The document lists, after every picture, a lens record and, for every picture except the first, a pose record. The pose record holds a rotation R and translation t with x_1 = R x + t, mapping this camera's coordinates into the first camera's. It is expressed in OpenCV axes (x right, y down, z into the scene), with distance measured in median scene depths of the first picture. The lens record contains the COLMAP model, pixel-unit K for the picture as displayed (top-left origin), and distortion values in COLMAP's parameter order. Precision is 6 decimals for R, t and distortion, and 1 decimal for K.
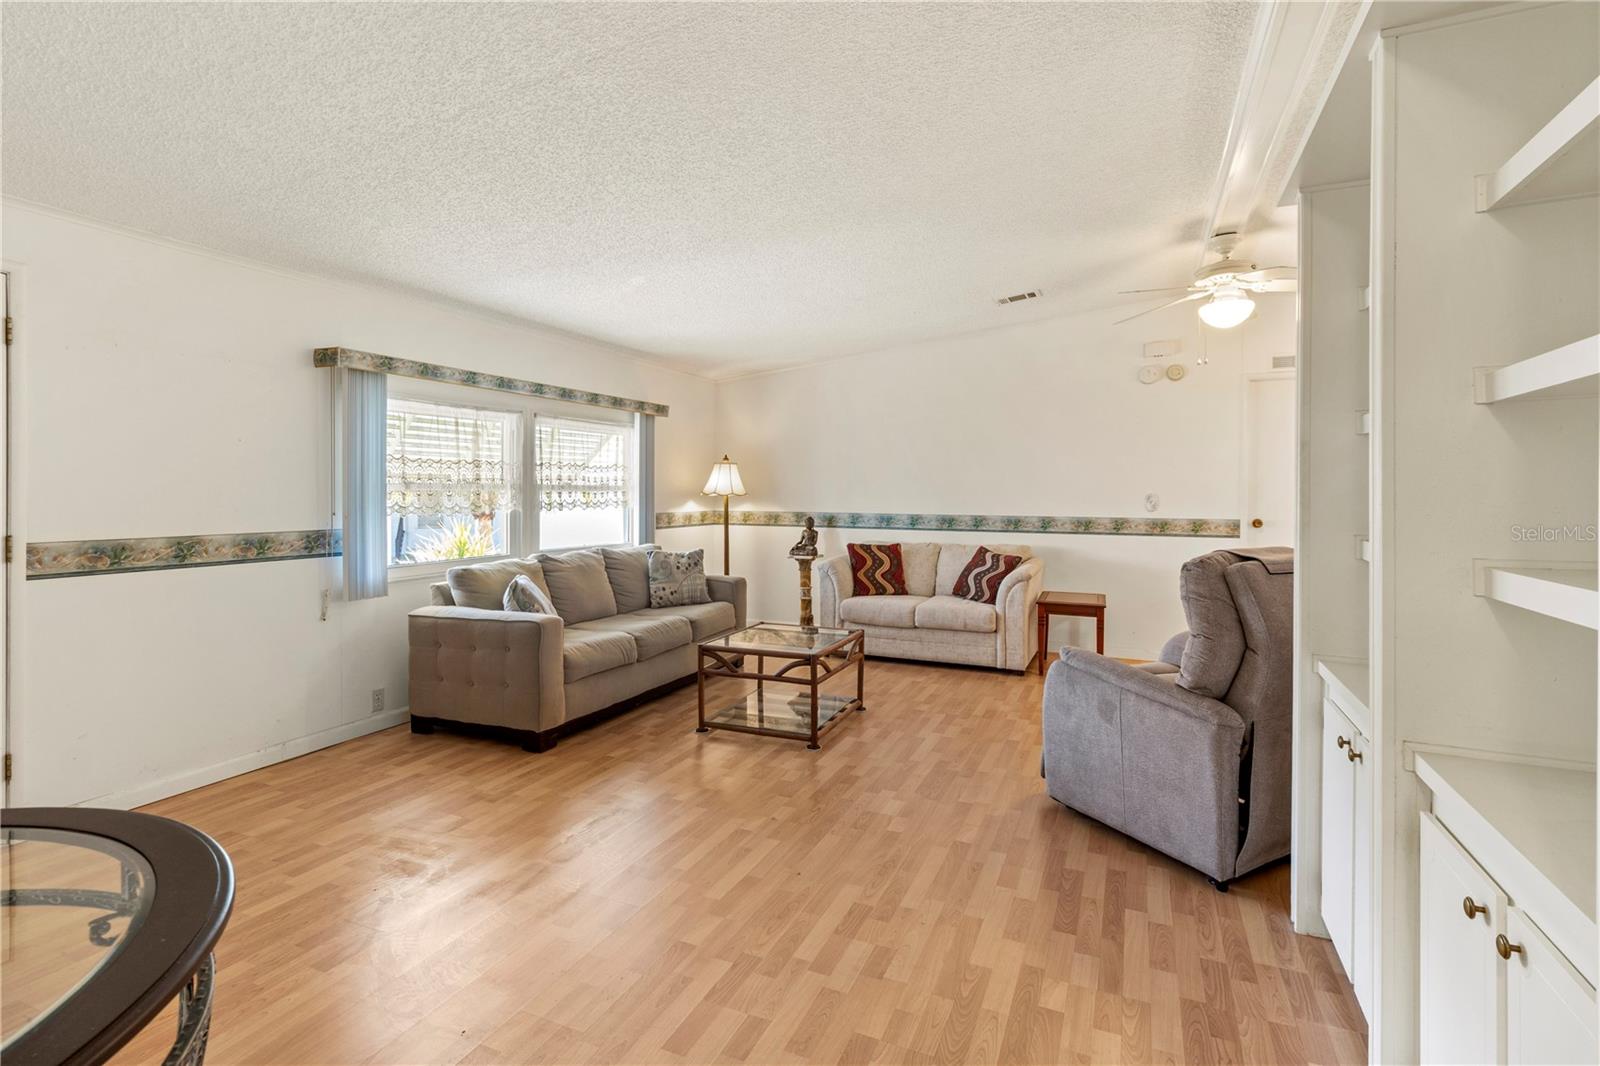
lens RADIAL K [[741.1, 0, 802.0], [0, 741.1, 497.0], [0, 0, 1]] dist [-0.001849, -0.000145]
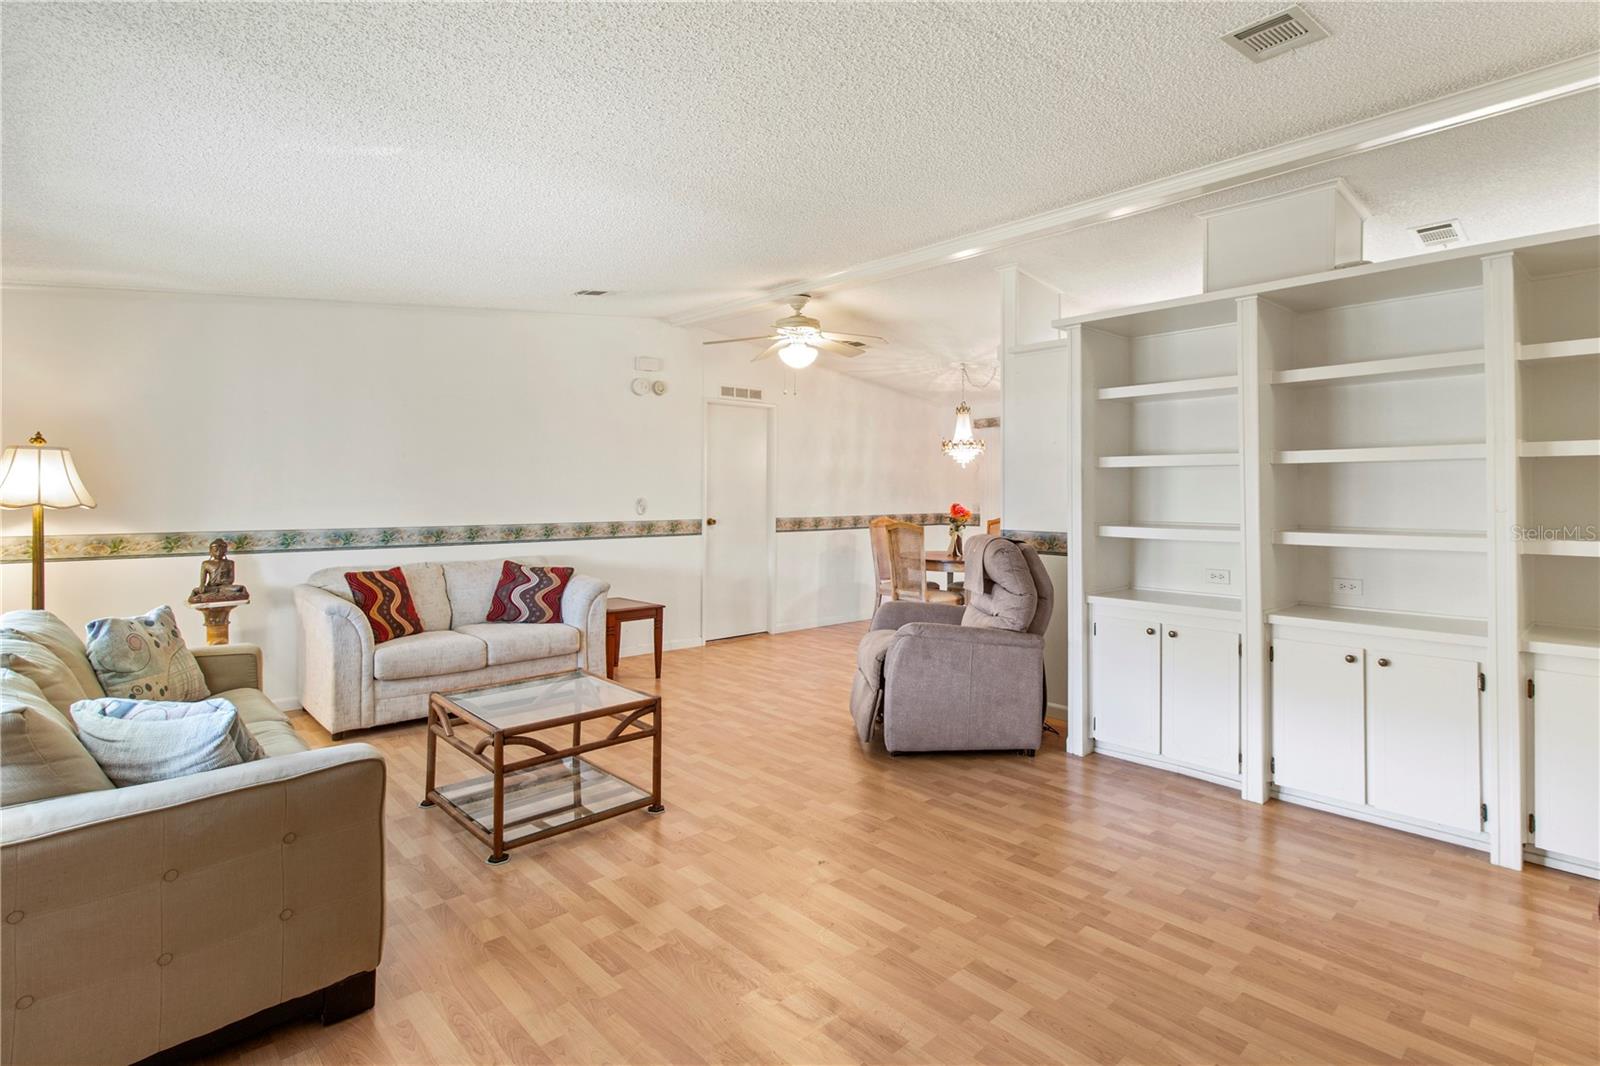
lens RADIAL K [[806.5, 0, 800.7], [0, 806.5, 483.2], [0, 0, 1]] dist [0.016210, 0.000179]
pose [[0.394373, 0.007989, 0.918916, -0.516679], [0.004908, 0.999930, -0.010799, -0.012113], [-0.918937, 0.008769, 0.394306, 0.333423]]
